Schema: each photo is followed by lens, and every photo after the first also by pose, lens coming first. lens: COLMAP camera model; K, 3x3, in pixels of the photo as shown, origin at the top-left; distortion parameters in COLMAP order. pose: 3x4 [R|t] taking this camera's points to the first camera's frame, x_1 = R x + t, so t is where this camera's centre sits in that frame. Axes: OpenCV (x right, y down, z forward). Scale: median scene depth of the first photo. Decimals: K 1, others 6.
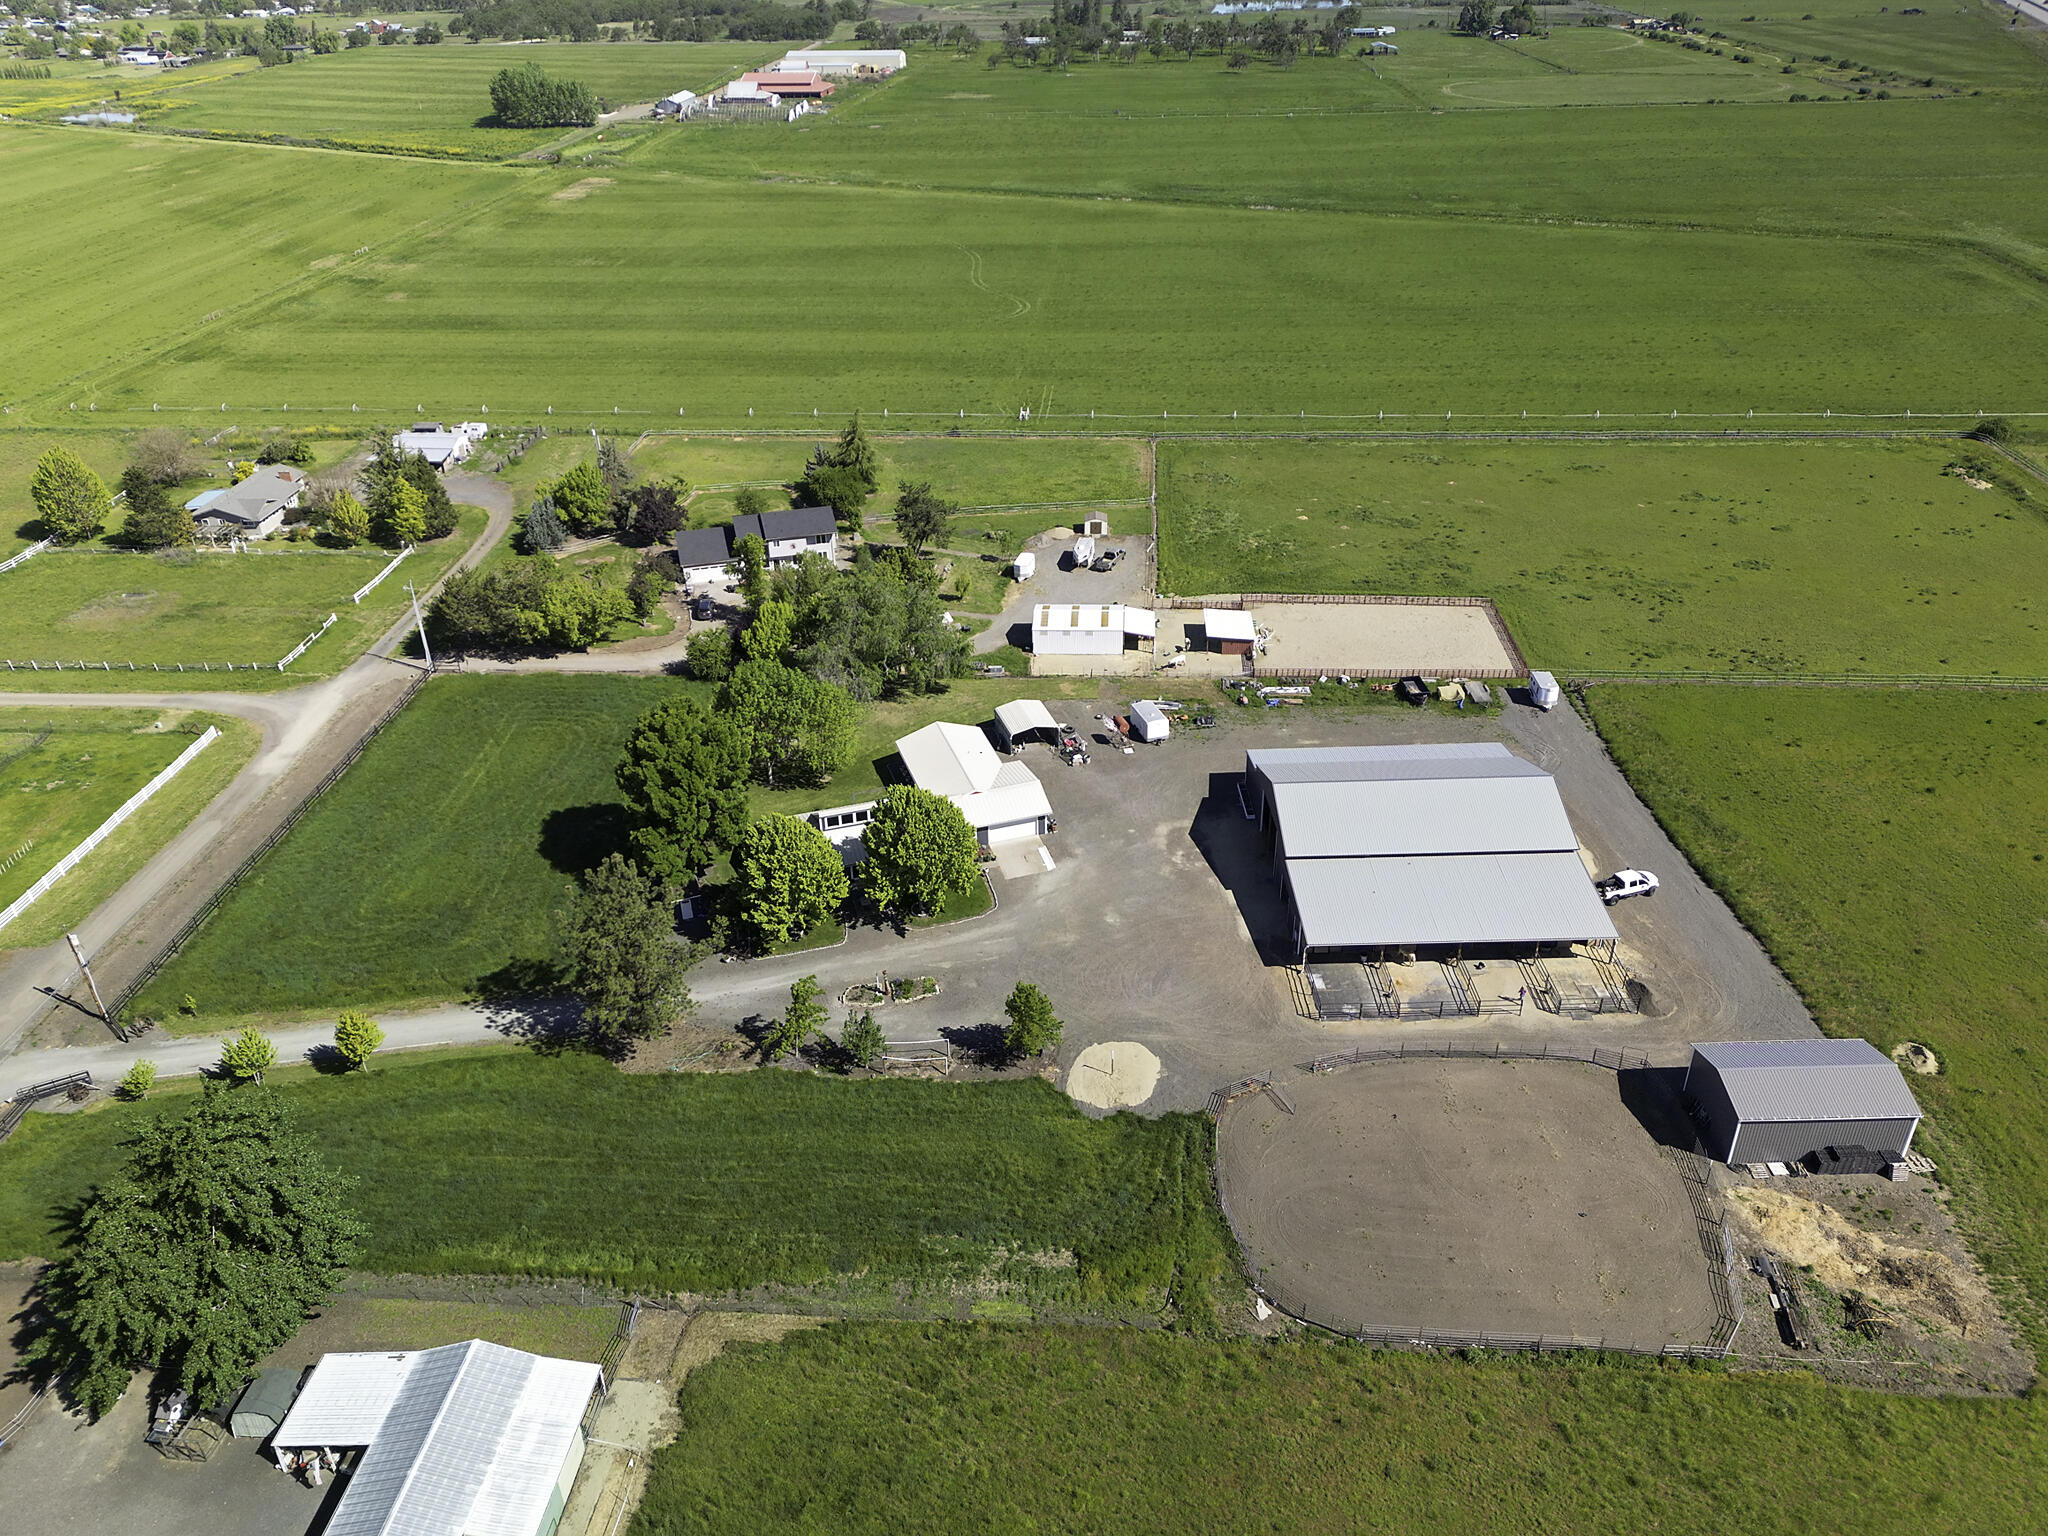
lens RADIAL K [[1494.7, 0, 1022.3], [0, 1494.7, 756.9], [0, 0, 1]] dist [0.073363, -0.068581]
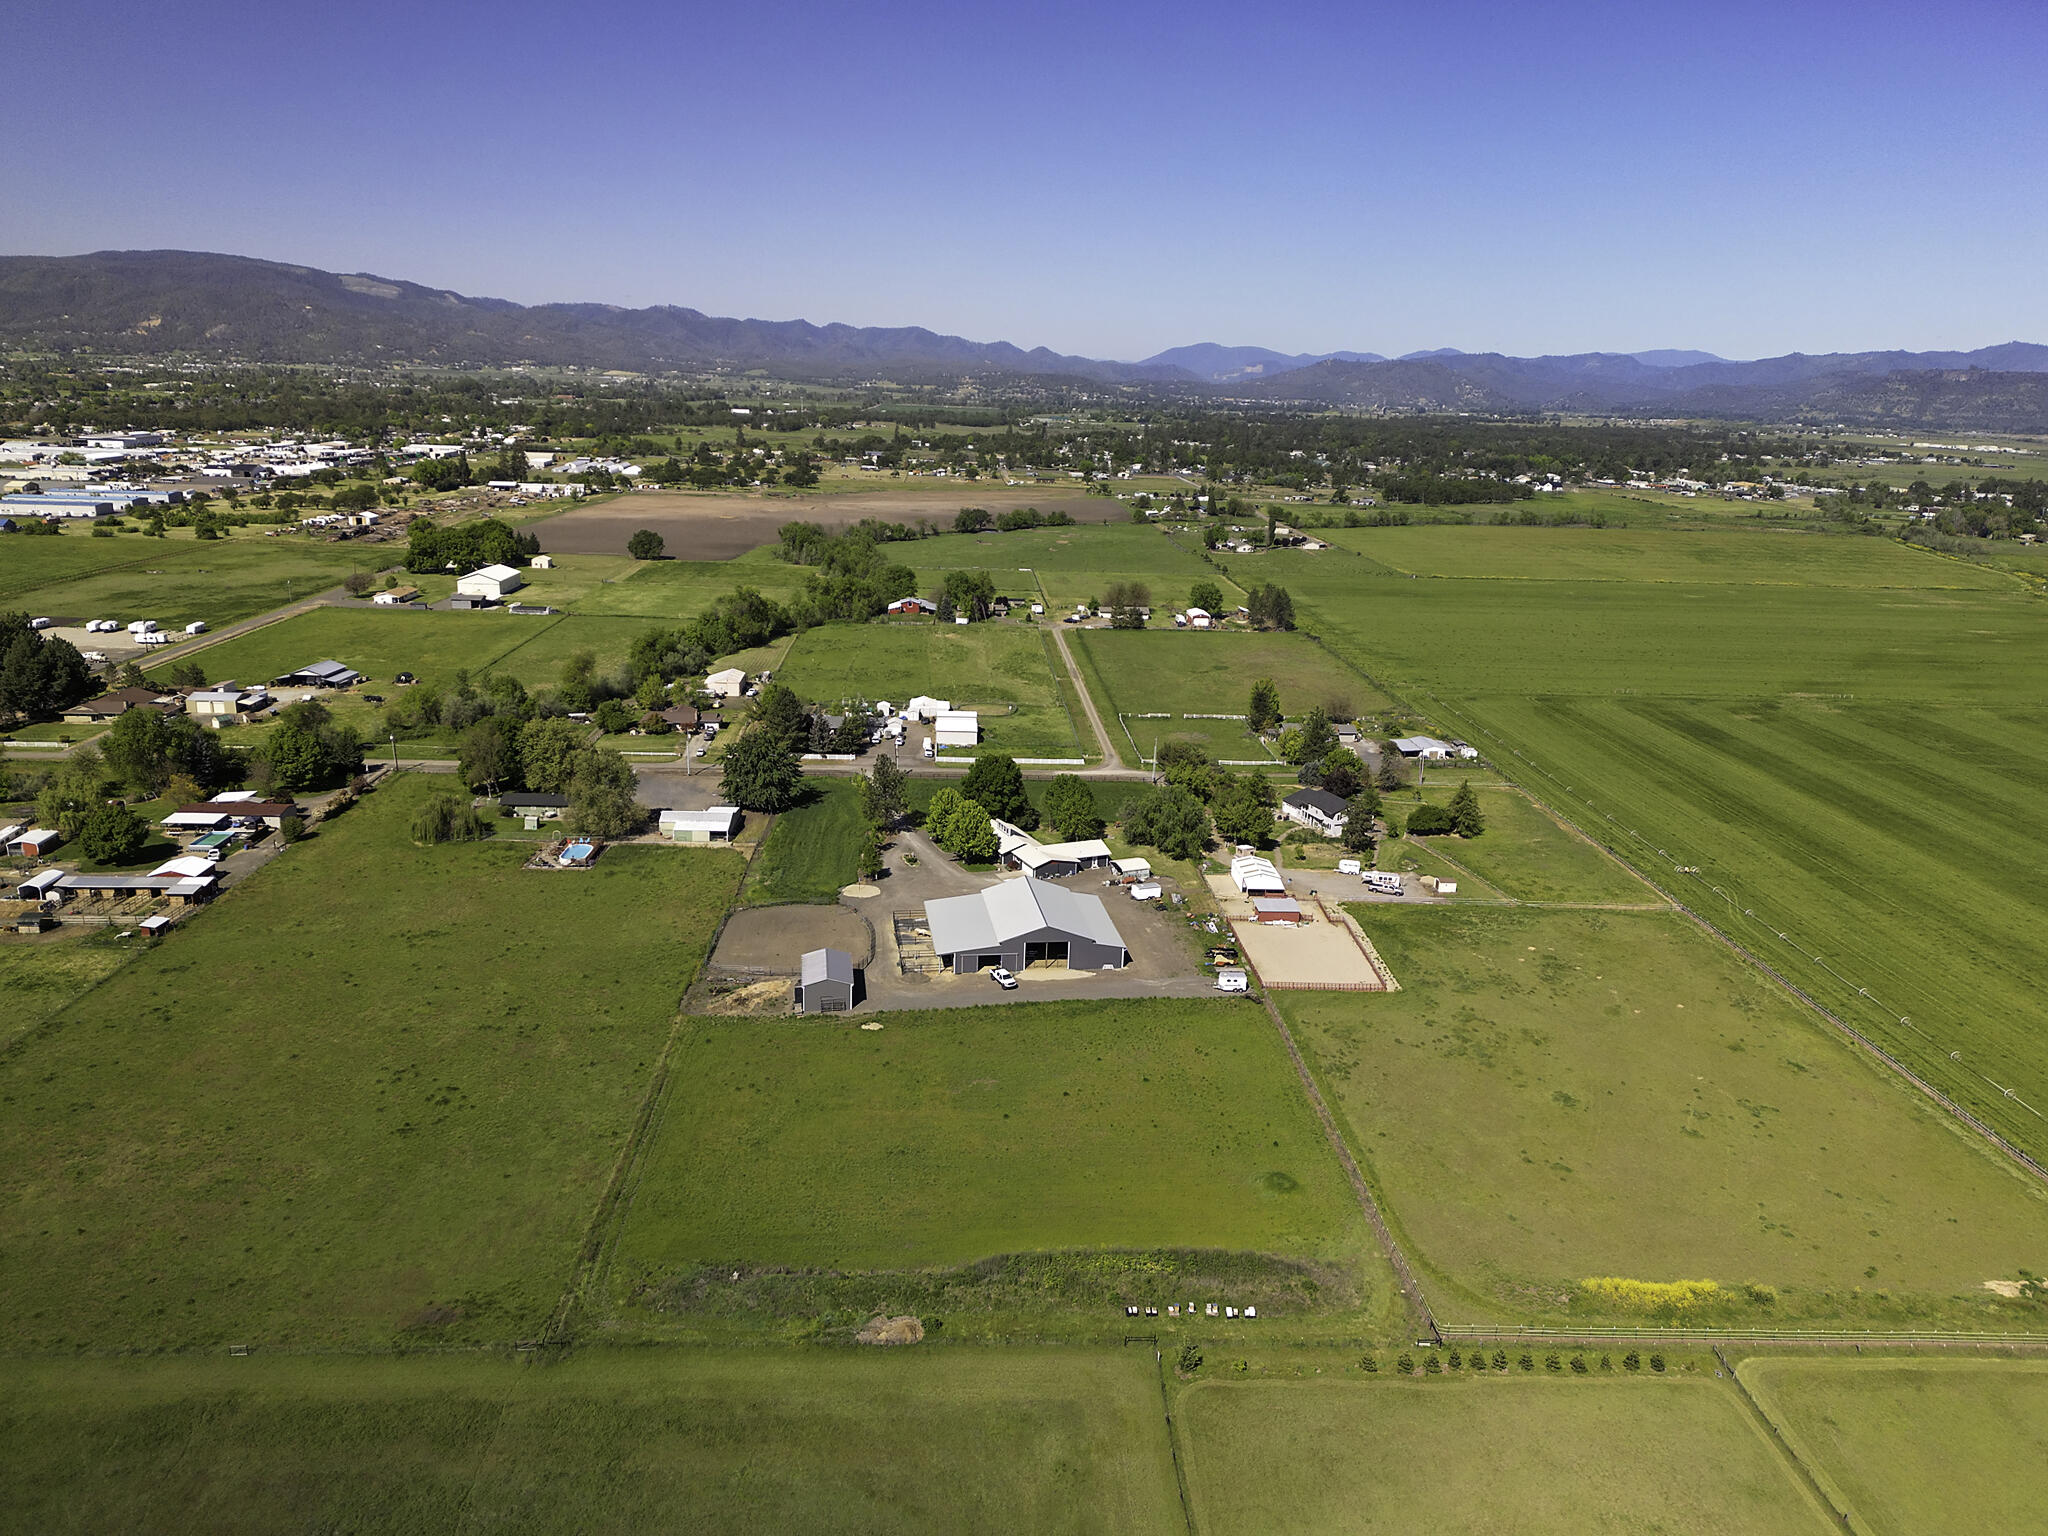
lens RADIAL K [[1450.7, 0, 1019.3], [0, 1450.7, 763.6], [0, 0, 1]] dist [0.082497, -0.089577]
pose [[0.120808, 0.279532, -0.952506, 1.900901], [-0.519399, 0.835505, 0.179320, -0.435615], [0.845949, 0.473068, 0.246124, 0.431925]]
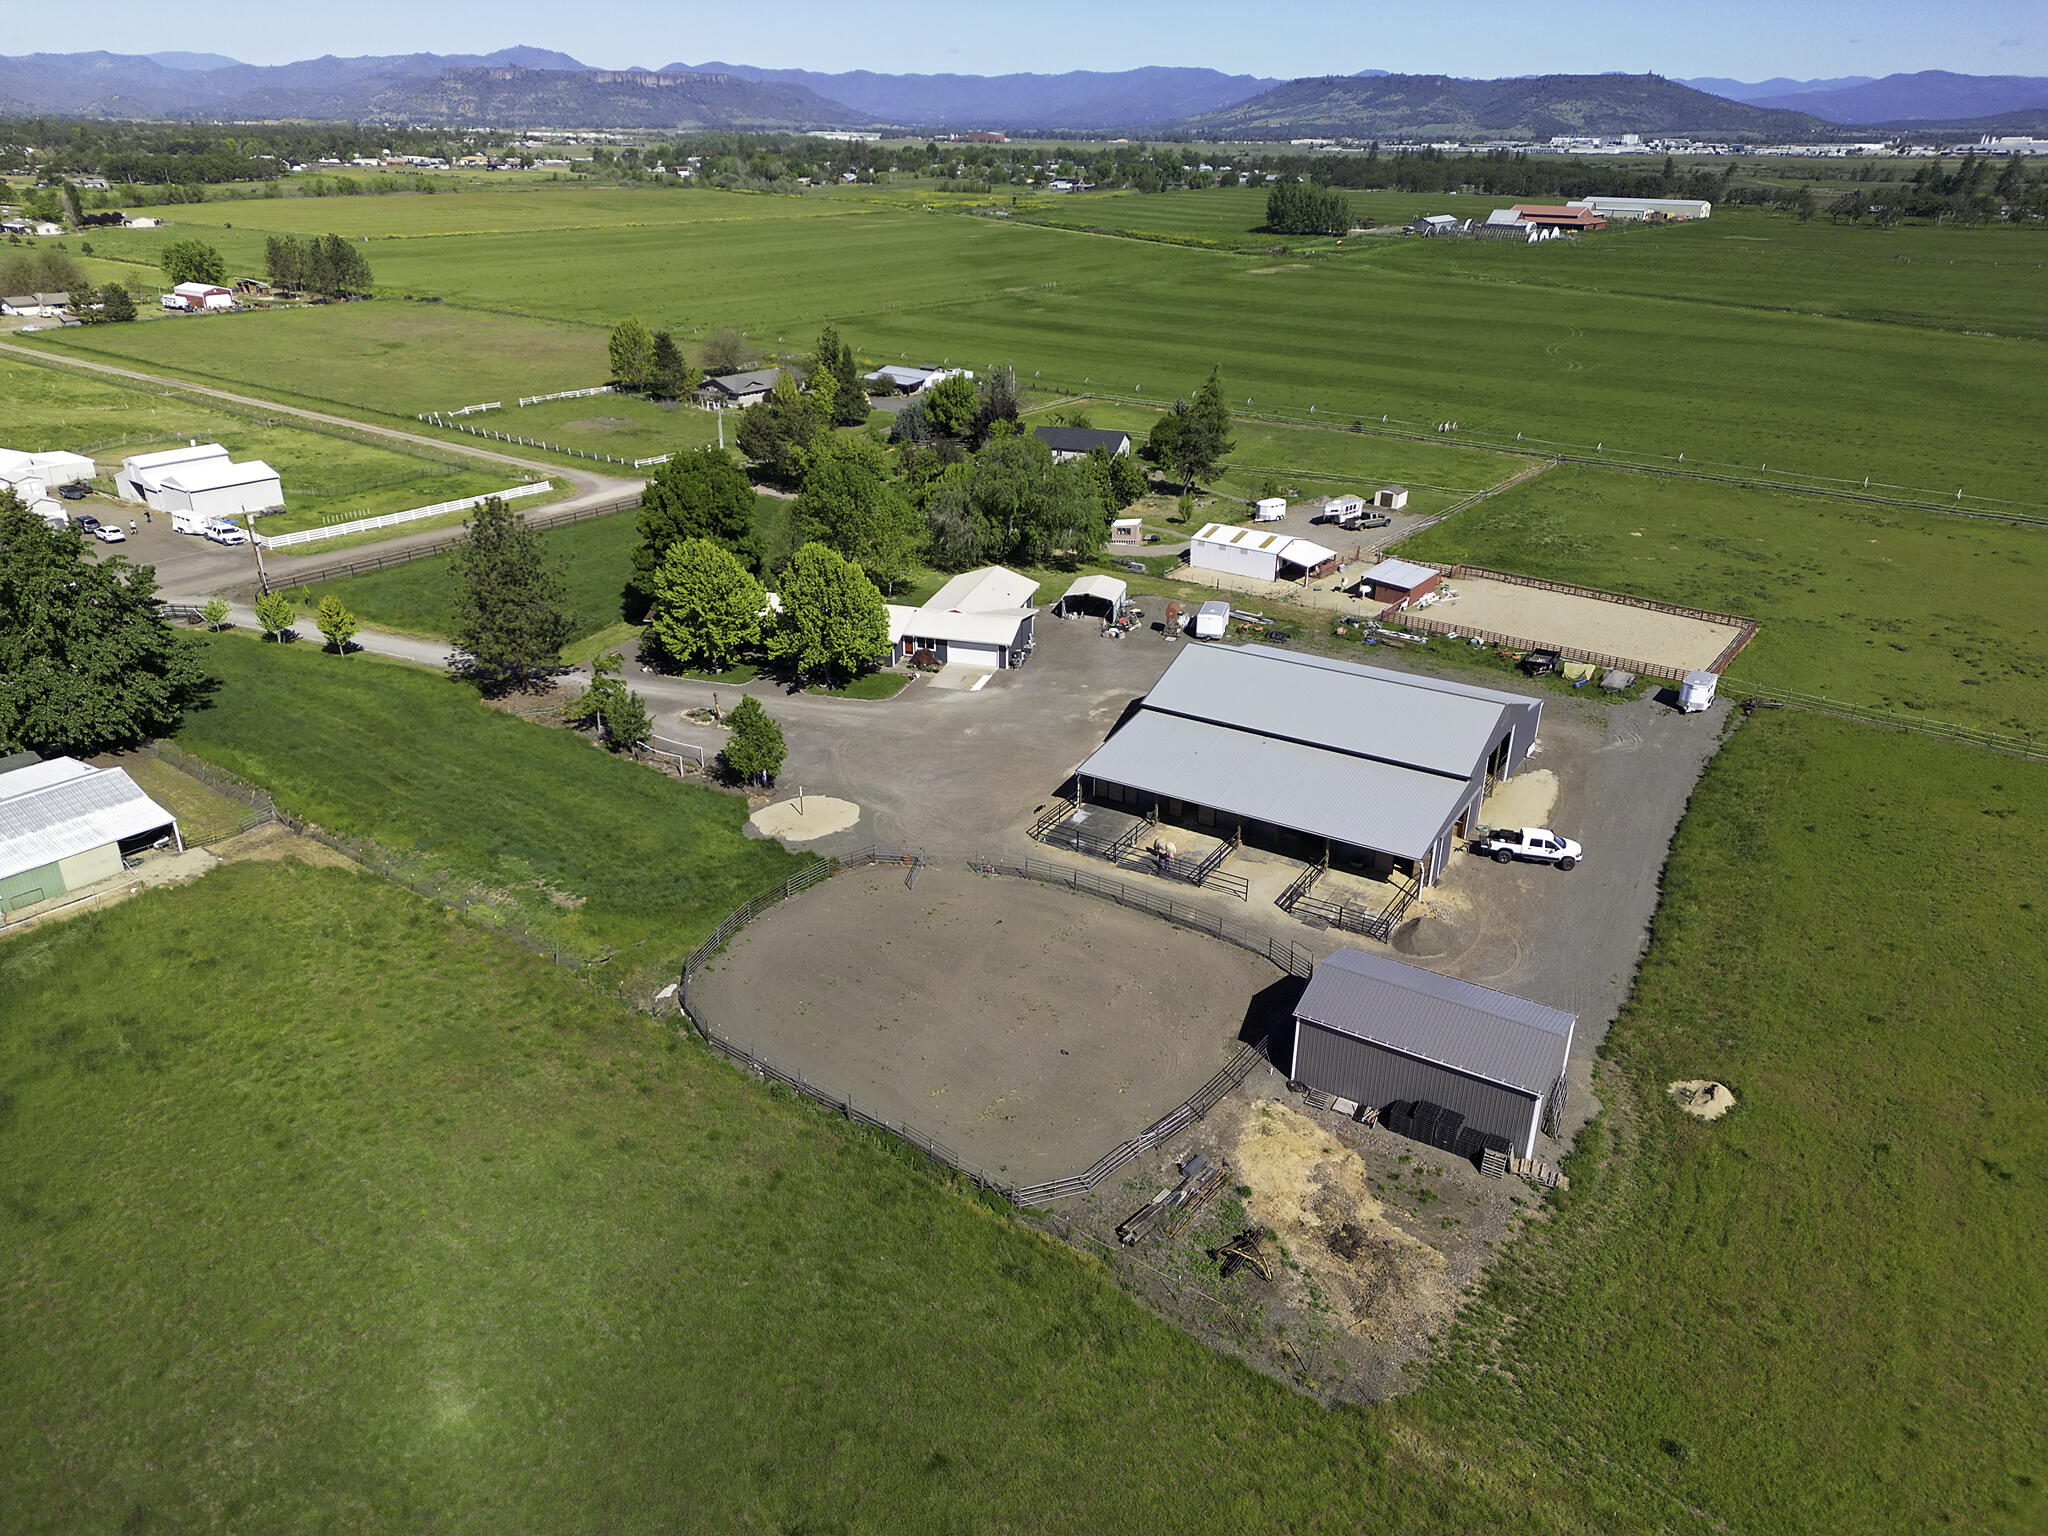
lens RADIAL K [[1420.7, 0, 1019.5], [0, 1420.7, 778.3], [0, 0, 1]] dist [0.065898, -0.056655]
pose [[0.840583, 0.253953, -0.478464, 0.490925], [-0.292200, 0.956340, -0.005753, 0.125193], [0.456114, 0.144643, 0.878088, 0.215175]]
